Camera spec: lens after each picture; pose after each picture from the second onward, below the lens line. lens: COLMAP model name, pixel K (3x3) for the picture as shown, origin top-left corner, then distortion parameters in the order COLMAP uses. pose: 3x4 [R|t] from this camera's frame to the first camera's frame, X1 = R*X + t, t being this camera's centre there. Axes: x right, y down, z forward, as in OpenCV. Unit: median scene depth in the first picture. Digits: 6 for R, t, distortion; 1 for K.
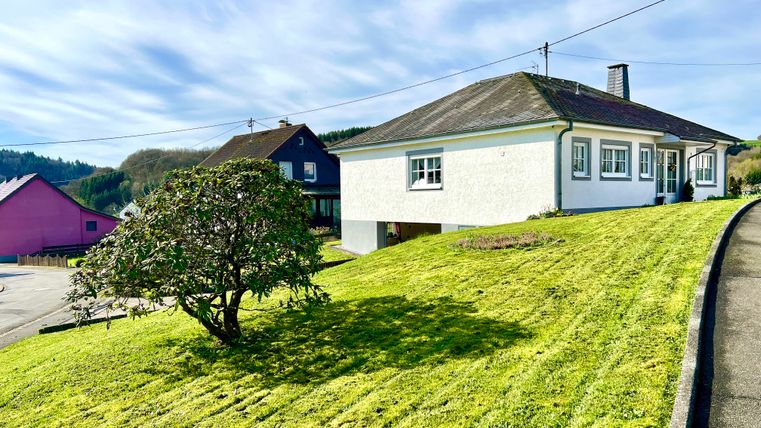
lens RADIAL K [[582.4, 0, 380.5], [0, 582.4, 214.0], [0, 0, 1]] dist [0.001667, 0.000111]
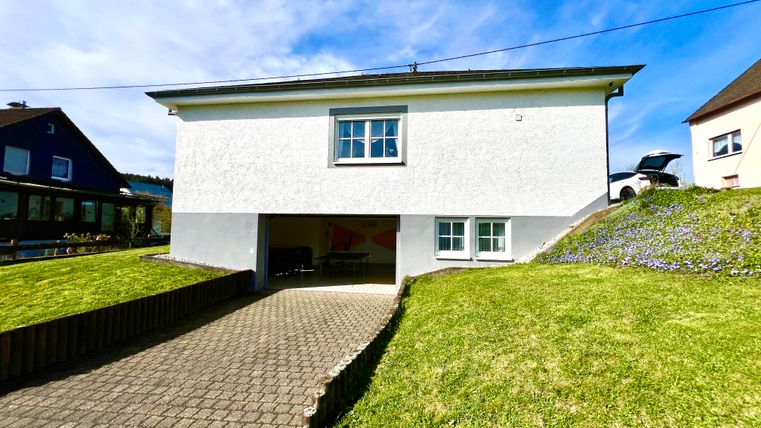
lens RADIAL K [[301.6, 0, 381.6], [0, 301.6, 210.1], [0, 0, 1]] dist [-0.000258, 0.000041]
pose [[0.732480, 0.061766, 0.677981, -0.143889], [-0.005640, 0.996392, -0.084681, 0.039274], [-0.680765, 0.058203, 0.730186, 0.730423]]
